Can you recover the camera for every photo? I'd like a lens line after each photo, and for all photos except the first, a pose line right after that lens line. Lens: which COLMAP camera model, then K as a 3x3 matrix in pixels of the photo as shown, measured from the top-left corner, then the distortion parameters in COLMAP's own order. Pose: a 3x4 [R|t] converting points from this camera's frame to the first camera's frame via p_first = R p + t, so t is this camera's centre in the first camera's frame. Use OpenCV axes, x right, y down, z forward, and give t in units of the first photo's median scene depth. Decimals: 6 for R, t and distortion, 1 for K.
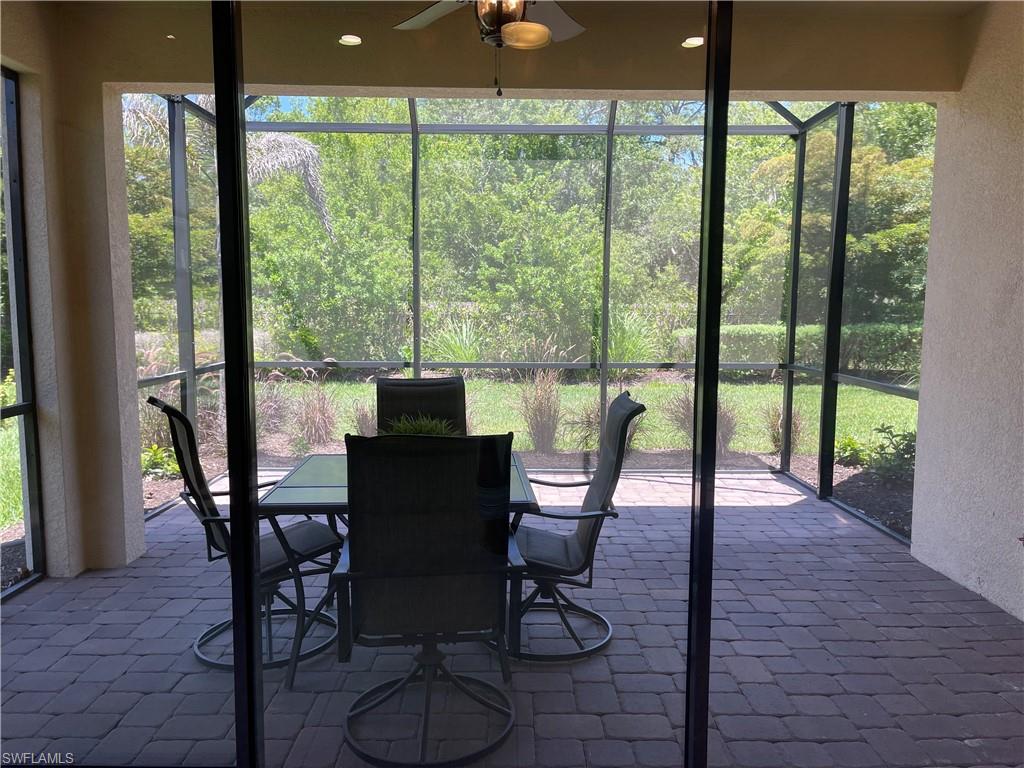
lens RADIAL K [[771.8, 0, 512.0], [0, 771.8, 384.0], [0, 0, 1]] dist [0.093460, 0.002847]
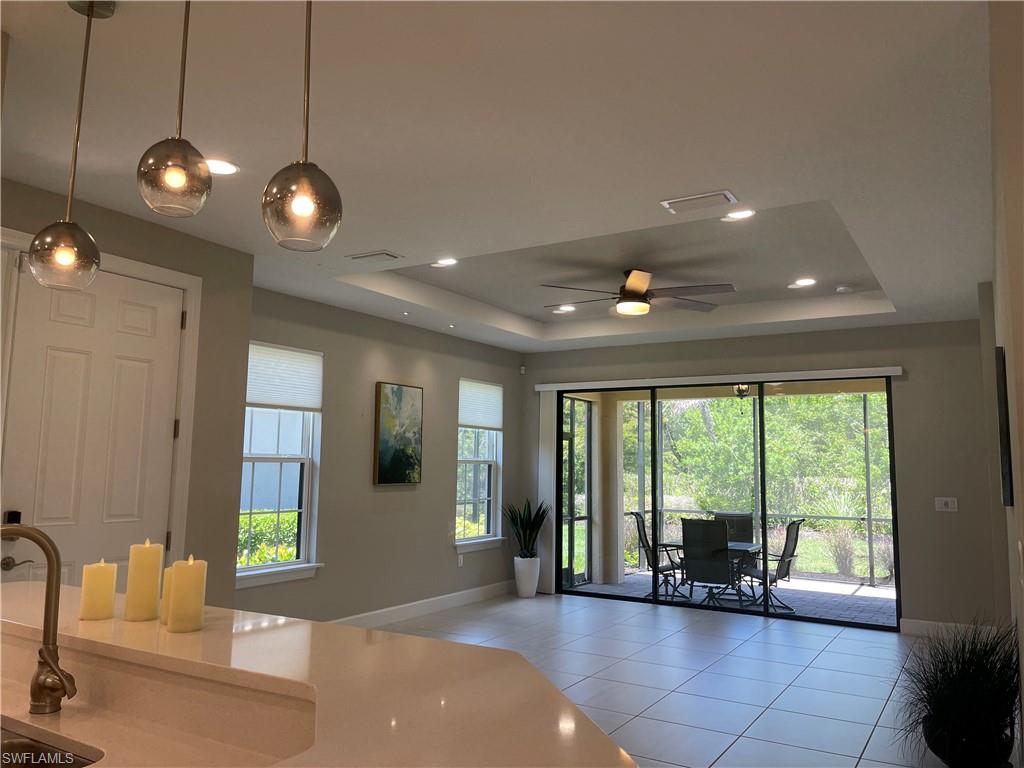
lens RADIAL K [[771.8, 0, 512.0], [0, 771.8, 384.0], [0, 0, 1]] dist [0.093460, 0.002847]
pose [[0.849316, -0.053608, -0.525155, 0.175929], [-0.060349, 0.978448, -0.197480, 0.033530], [0.524423, 0.199416, 0.827776, -0.425752]]
